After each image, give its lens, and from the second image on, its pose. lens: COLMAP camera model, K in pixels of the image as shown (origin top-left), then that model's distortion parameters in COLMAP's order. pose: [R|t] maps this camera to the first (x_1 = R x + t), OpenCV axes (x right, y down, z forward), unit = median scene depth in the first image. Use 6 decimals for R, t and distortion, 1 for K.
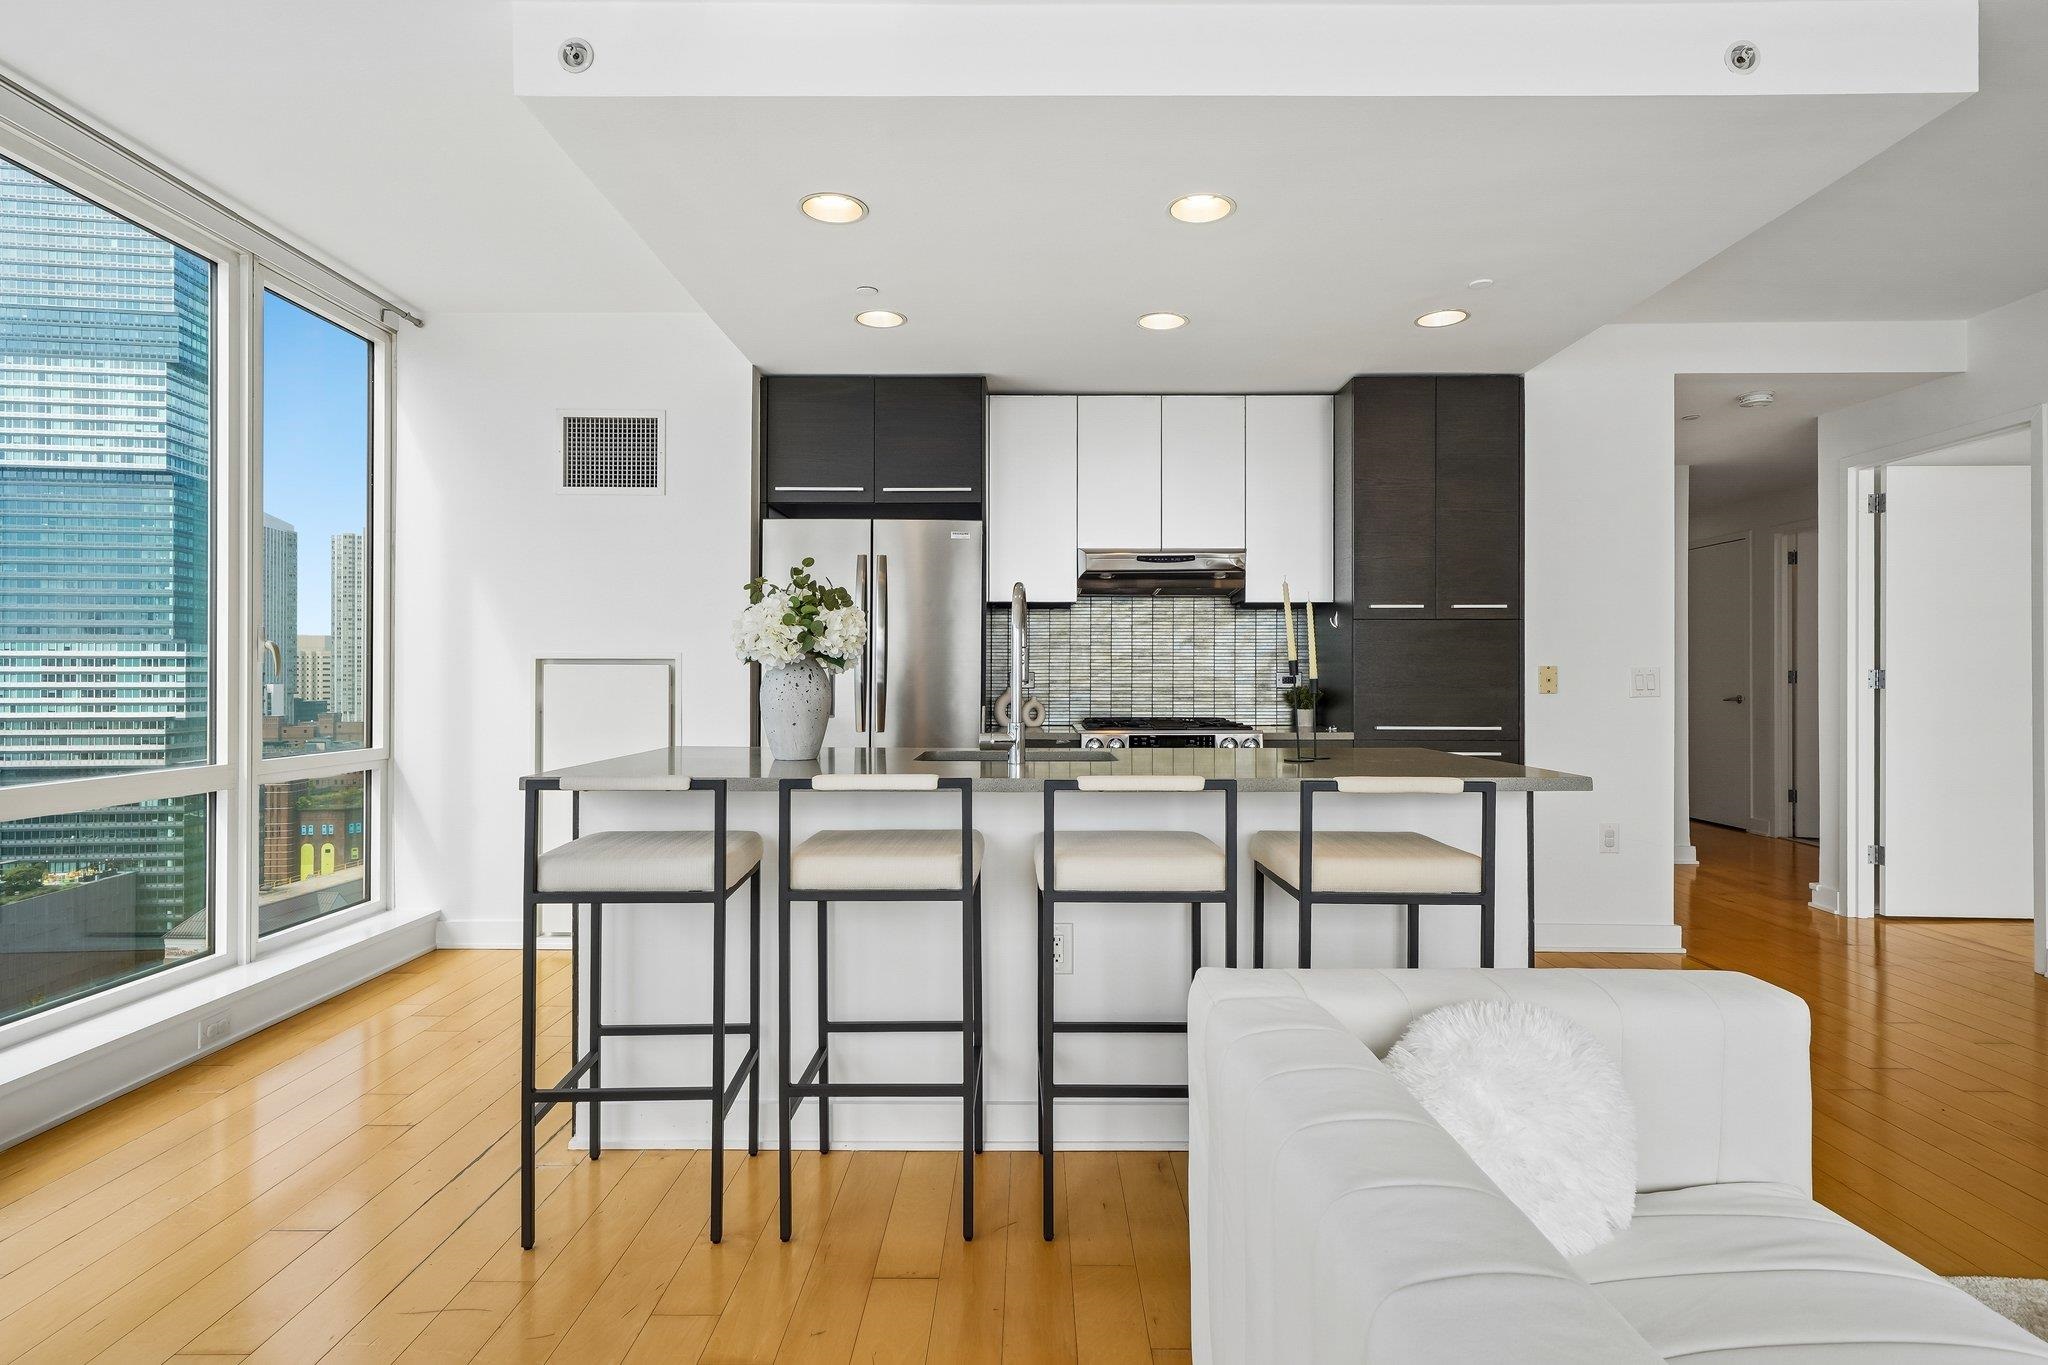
lens RADIAL K [[1069.1, 0, 1007.4], [0, 1069.1, 671.5], [0, 0, 1]] dist [0.017570, 0.002628]
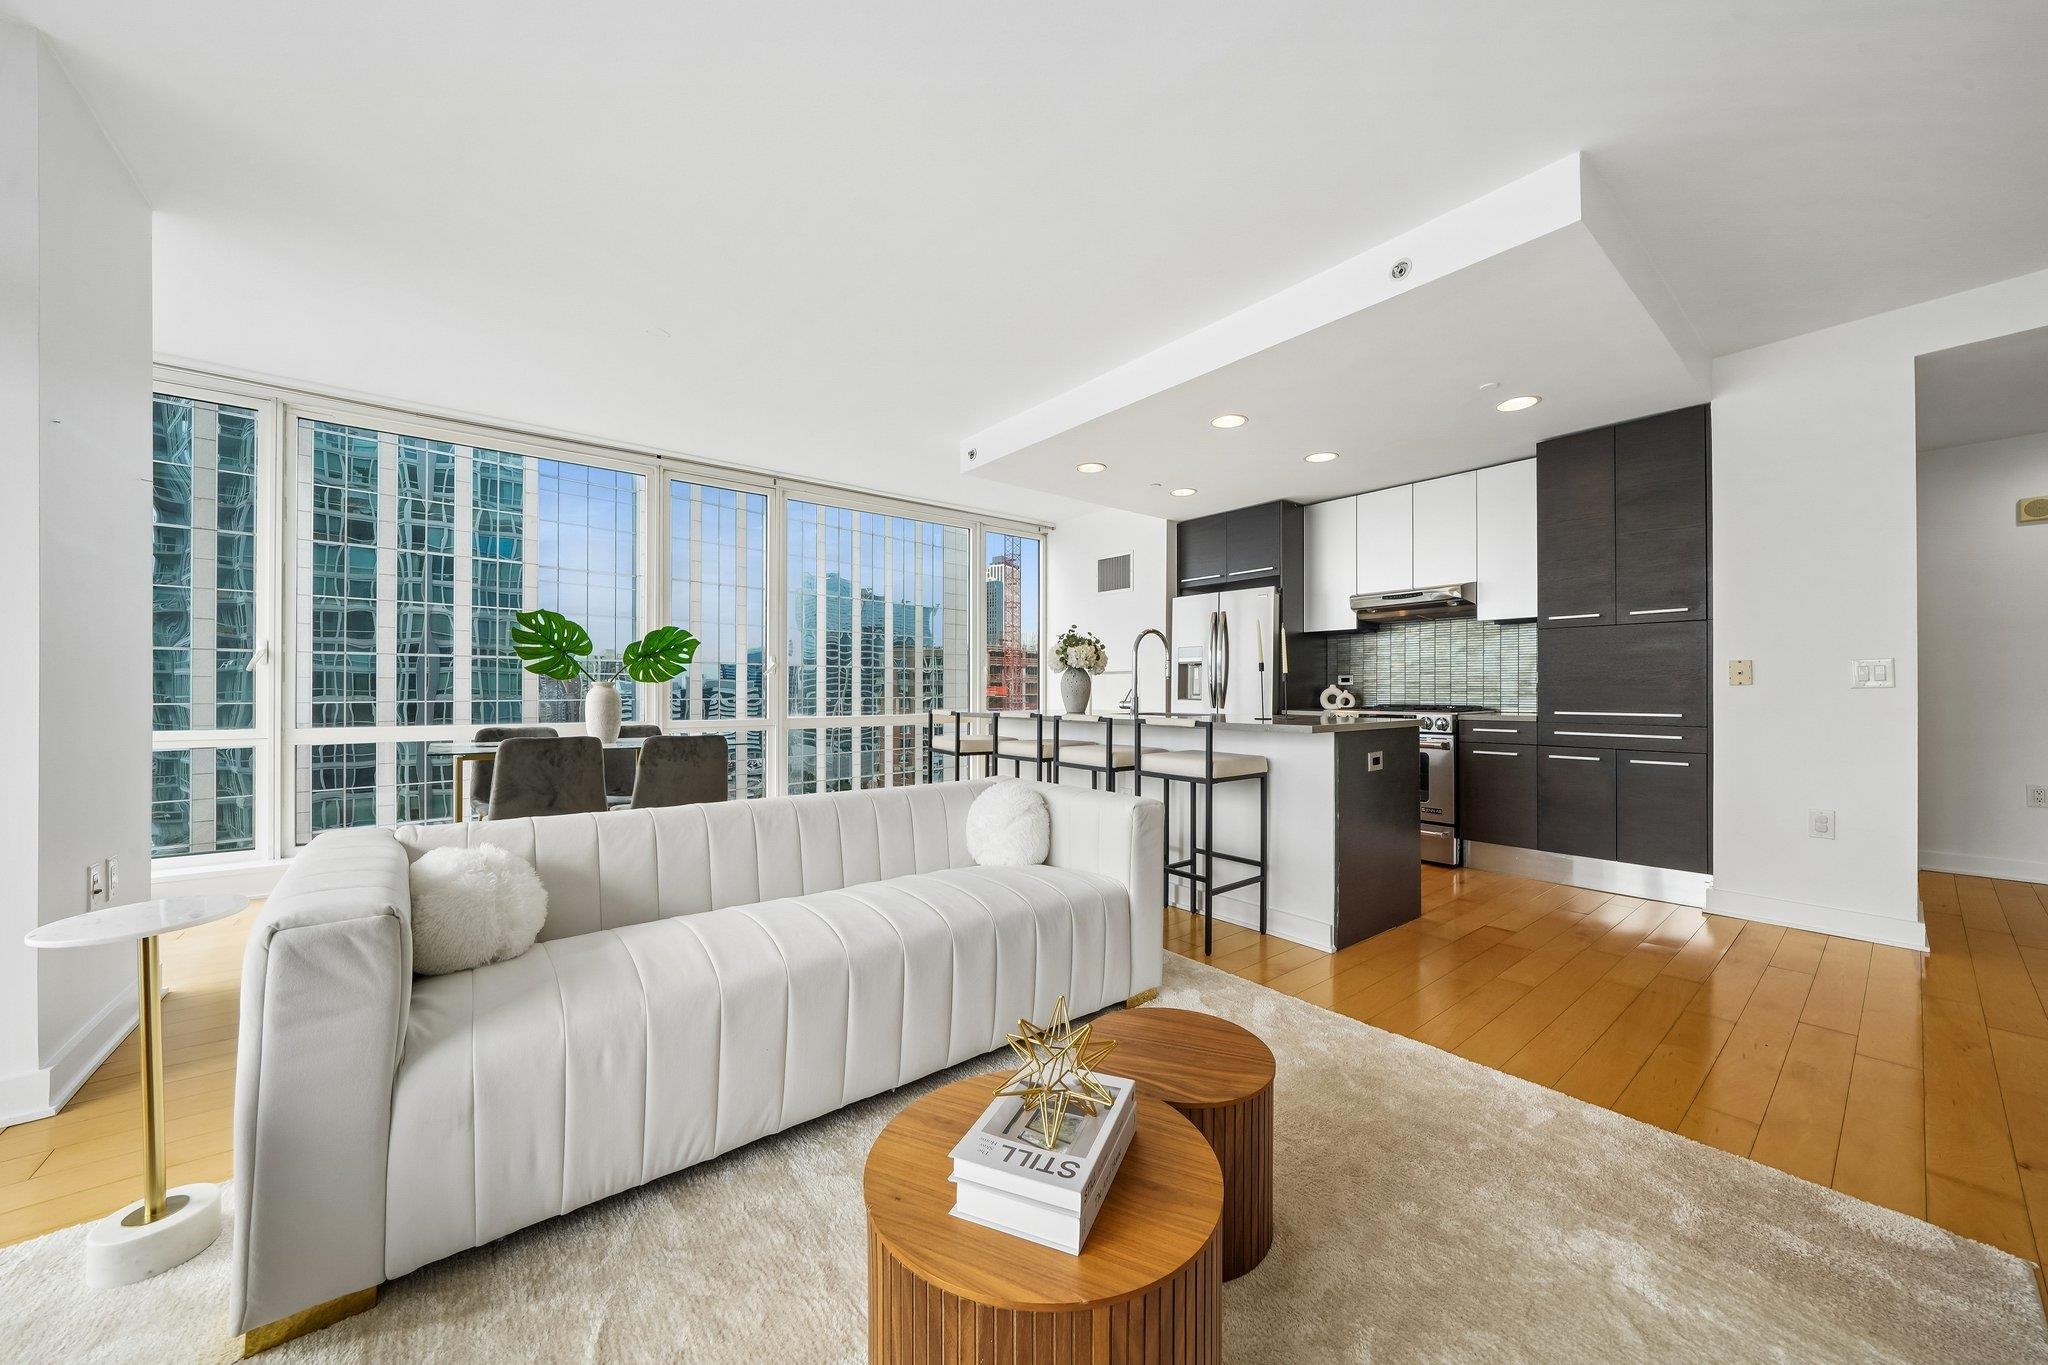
lens RADIAL K [[717.8, 0, 1026.6], [0, 717.8, 689.5], [0, 0, 1]] dist [-0.008180, 0.000782]
pose [[0.636697, -0.001042, -0.771114, 0.595023], [0.008192, 0.999952, 0.005413, 0.014318], [0.771071, -0.009764, 0.636675, -0.033489]]
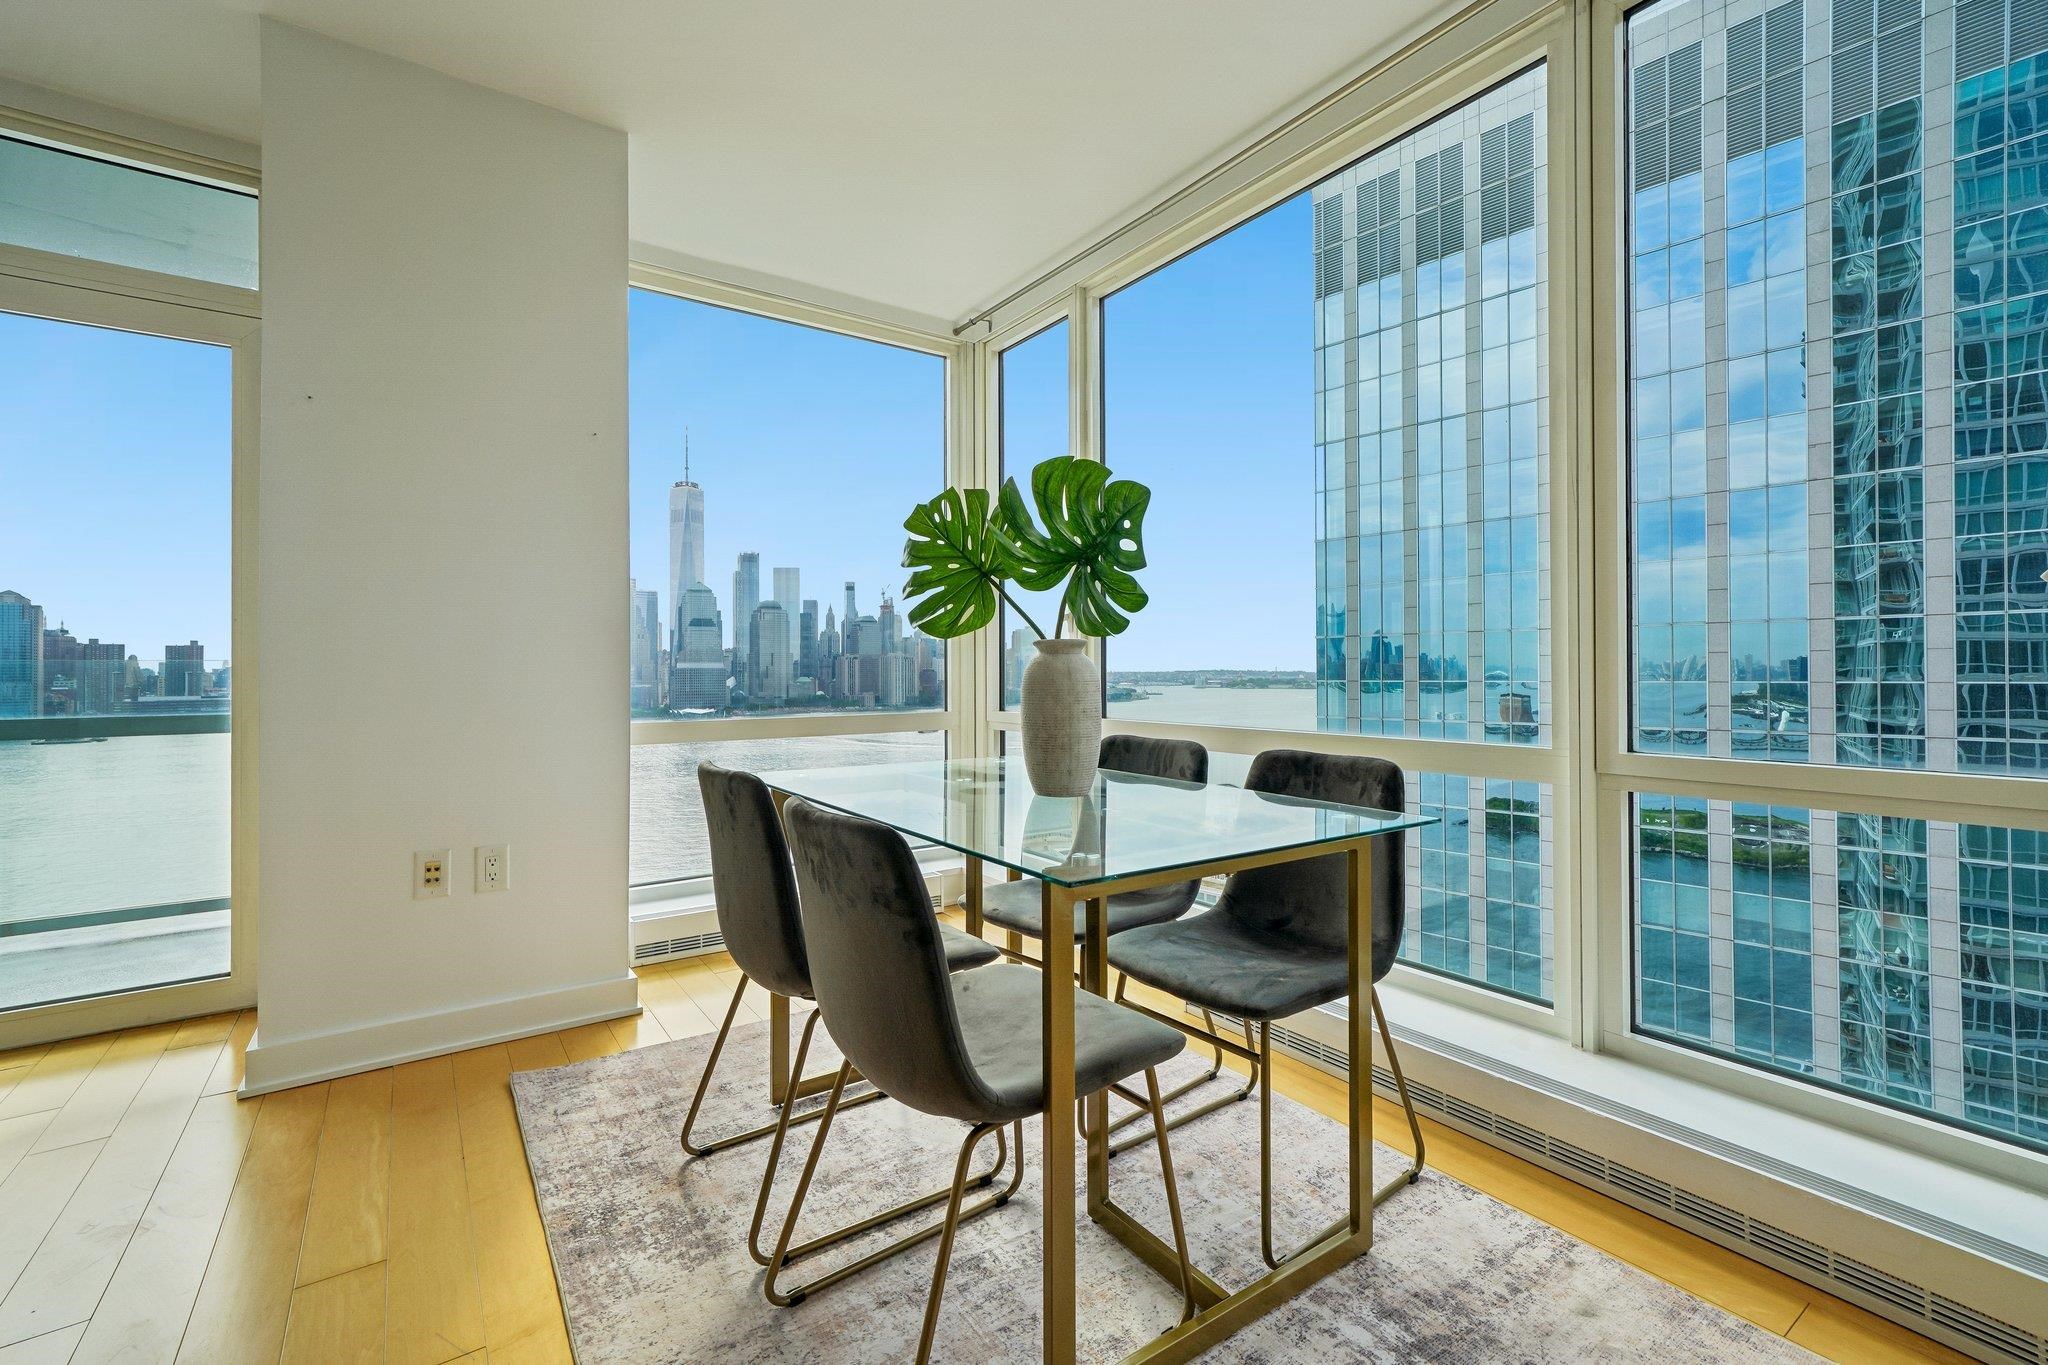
lens RADIAL K [[882.7, 0, 1019.5], [0, 882.7, 667.0], [0, 0, 1]] dist [0.007459, 0.000442]
pose [[-0.818038, 0.001280, -0.575163, -0.080125], [0.011640, 0.999830, -0.014329, 0.024218], [0.575047, -0.018417, -0.817913, 0.420486]]
